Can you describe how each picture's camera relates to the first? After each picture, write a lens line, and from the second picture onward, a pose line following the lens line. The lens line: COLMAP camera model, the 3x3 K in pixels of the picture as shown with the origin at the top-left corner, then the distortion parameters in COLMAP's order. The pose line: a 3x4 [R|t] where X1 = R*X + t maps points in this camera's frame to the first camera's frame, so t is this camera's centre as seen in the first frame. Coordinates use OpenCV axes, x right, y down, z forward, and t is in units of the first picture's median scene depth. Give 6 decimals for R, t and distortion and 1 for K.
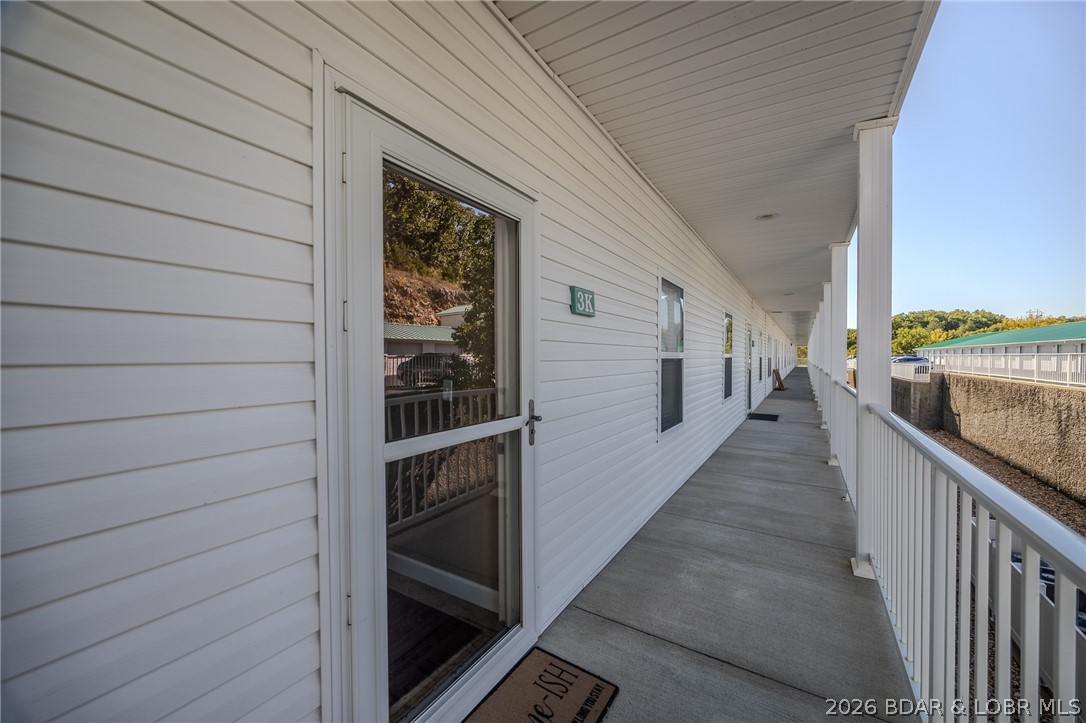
lens RADIAL K [[419.4, 0, 548.2], [0, 419.4, 362.5], [0, 0, 1]] dist [-0.001905, -0.000547]
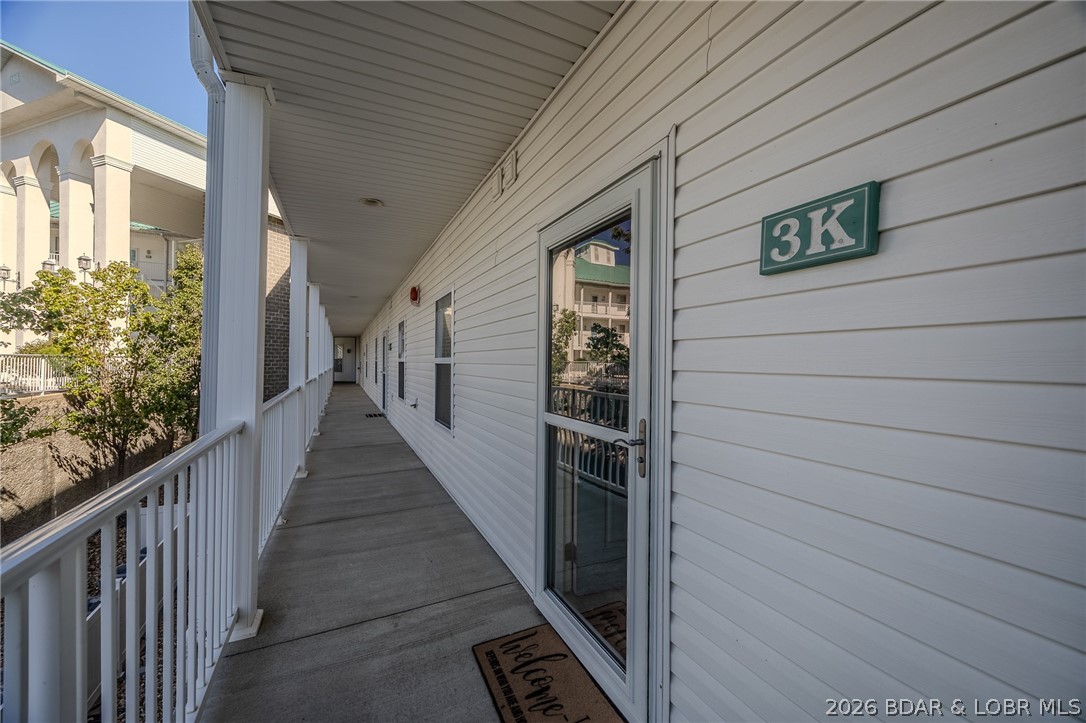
lens RADIAL K [[419.4, 0, 548.2], [0, 419.4, 362.5], [0, 0, 1]] dist [-0.001905, -0.000547]
pose [[-0.528594, -0.004382, -0.848864, 0.758991], [-0.021460, 0.999736, 0.008202, -0.019226], [0.848604, 0.022552, -0.528548, 1.324852]]
